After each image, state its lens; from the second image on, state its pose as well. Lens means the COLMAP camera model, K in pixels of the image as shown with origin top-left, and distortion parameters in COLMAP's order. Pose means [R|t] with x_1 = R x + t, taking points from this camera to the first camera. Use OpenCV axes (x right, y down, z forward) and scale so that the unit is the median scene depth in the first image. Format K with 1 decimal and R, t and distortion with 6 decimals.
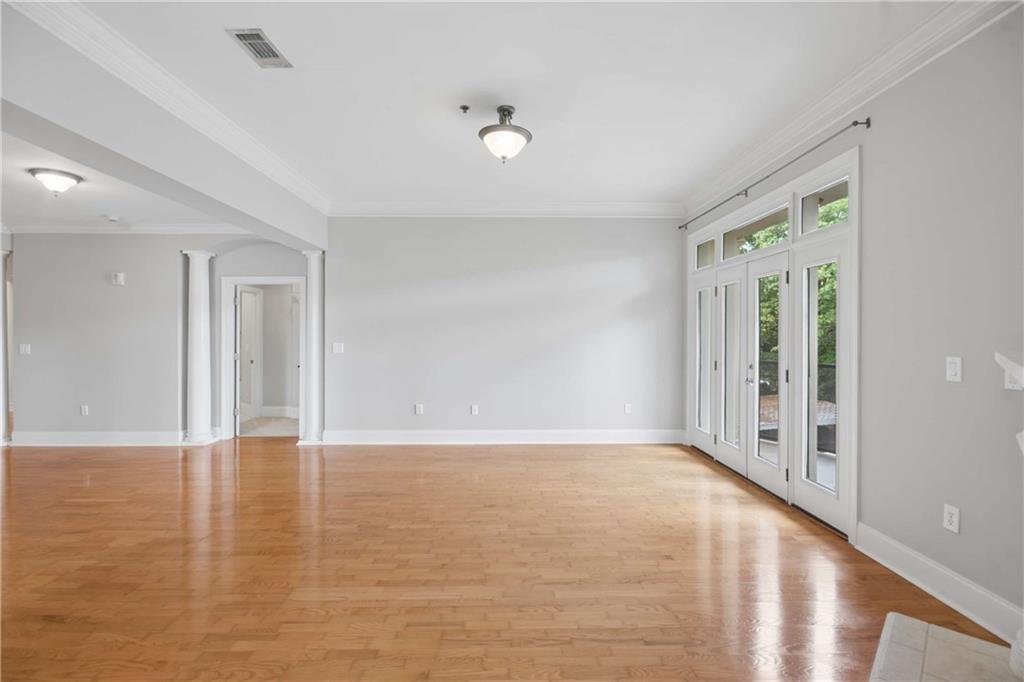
lens RADIAL K [[457.9, 0, 510.5], [0, 457.9, 335.6], [0, 0, 1]] dist [0.018752, -0.001492]
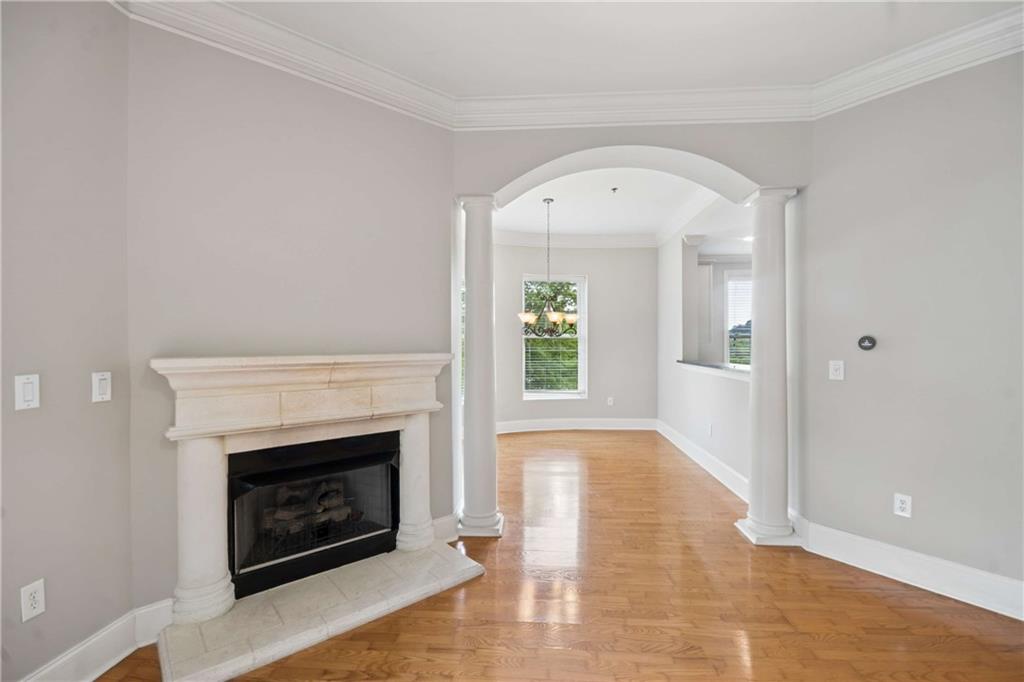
lens RADIAL K [[457.9, 0, 510.0], [0, 457.9, 344.1], [0, 0, 1]] dist [0.018752, -0.001492]
pose [[-0.997731, -0.000672, 0.067316, 0.121969], [-0.000234, 0.999979, 0.006502, -0.004416], [-0.067319, 0.006471, -0.997711, 1.172954]]
